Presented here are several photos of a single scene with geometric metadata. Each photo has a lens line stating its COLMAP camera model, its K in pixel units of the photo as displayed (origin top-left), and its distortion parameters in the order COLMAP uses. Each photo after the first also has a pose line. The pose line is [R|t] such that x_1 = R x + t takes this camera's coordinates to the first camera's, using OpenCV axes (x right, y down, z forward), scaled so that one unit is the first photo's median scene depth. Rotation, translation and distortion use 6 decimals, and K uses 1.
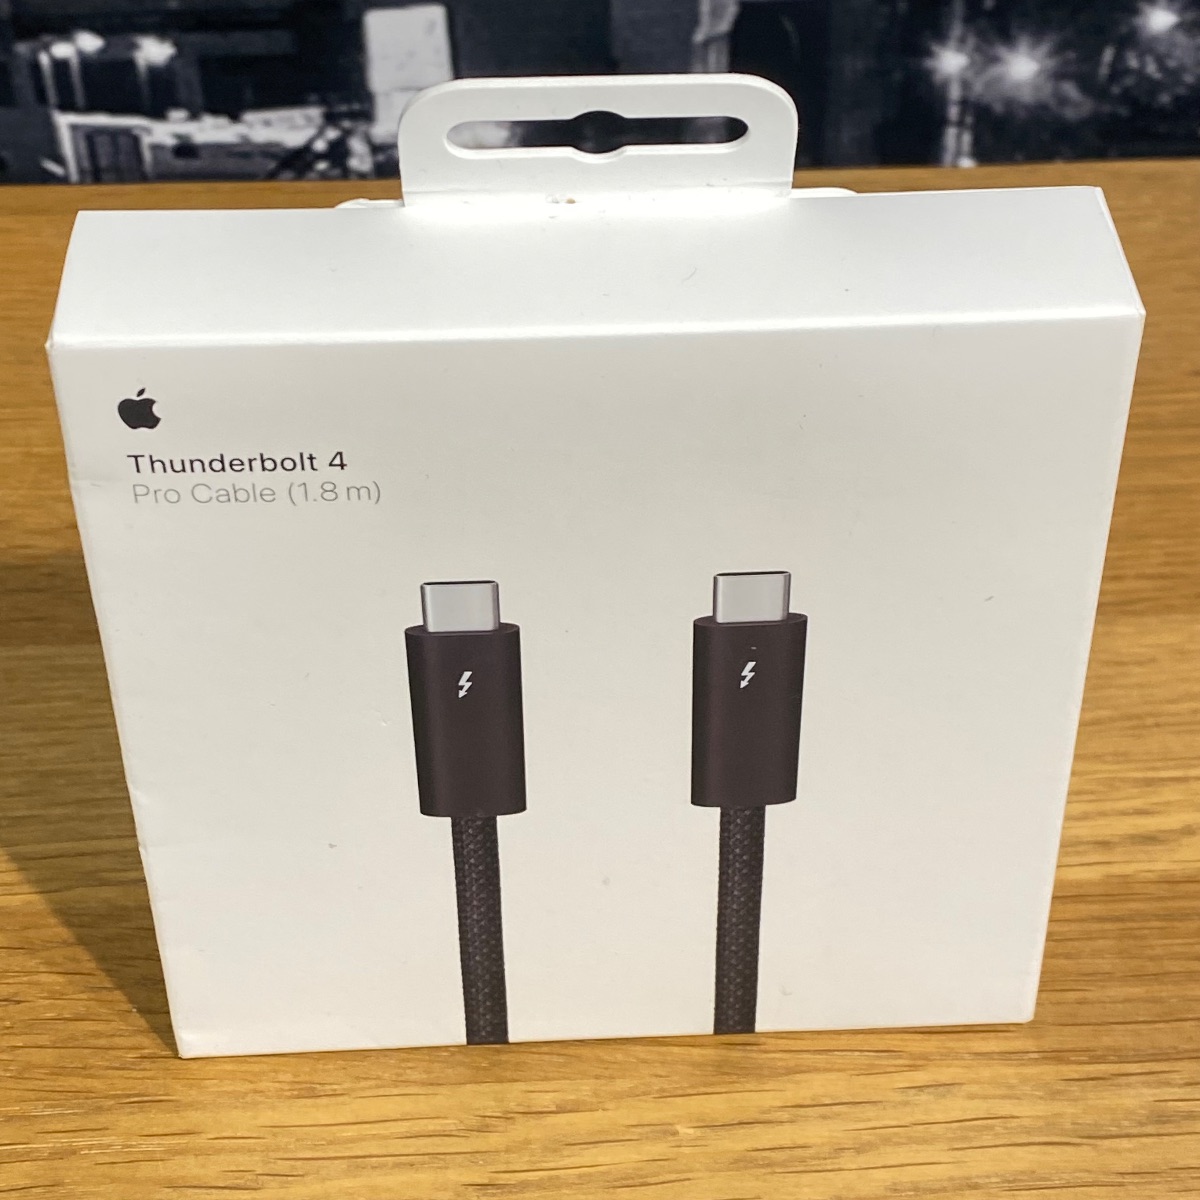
lens RADIAL K [[2458.1, 0, 625.1], [0, 2458.1, 608.6], [0, 0, 1]] dist [0.147880, 0.000000]
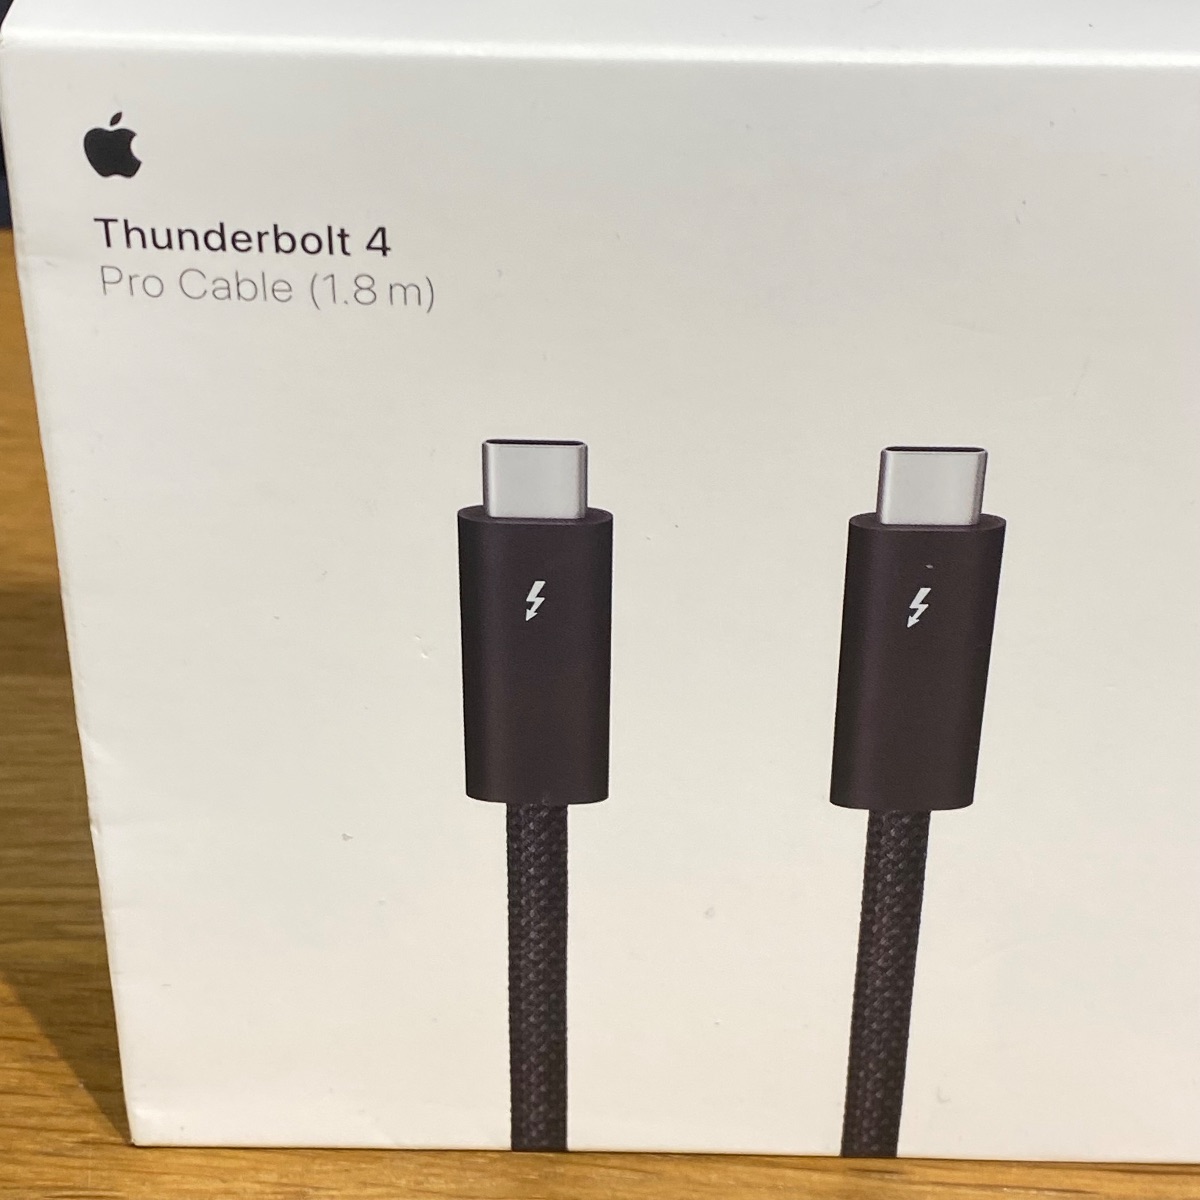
lens RADIAL K [[2469.1, 0, 617.0], [0, 2469.1, 635.4], [0, 0, 1]] dist [0.137698, 0.000000]
pose [[0.998049, 0.046606, -0.041548, -0.008637], [-0.051764, 0.989730, -0.133246, 0.132419], [0.034911, 0.135136, 0.990212, 0.253615]]
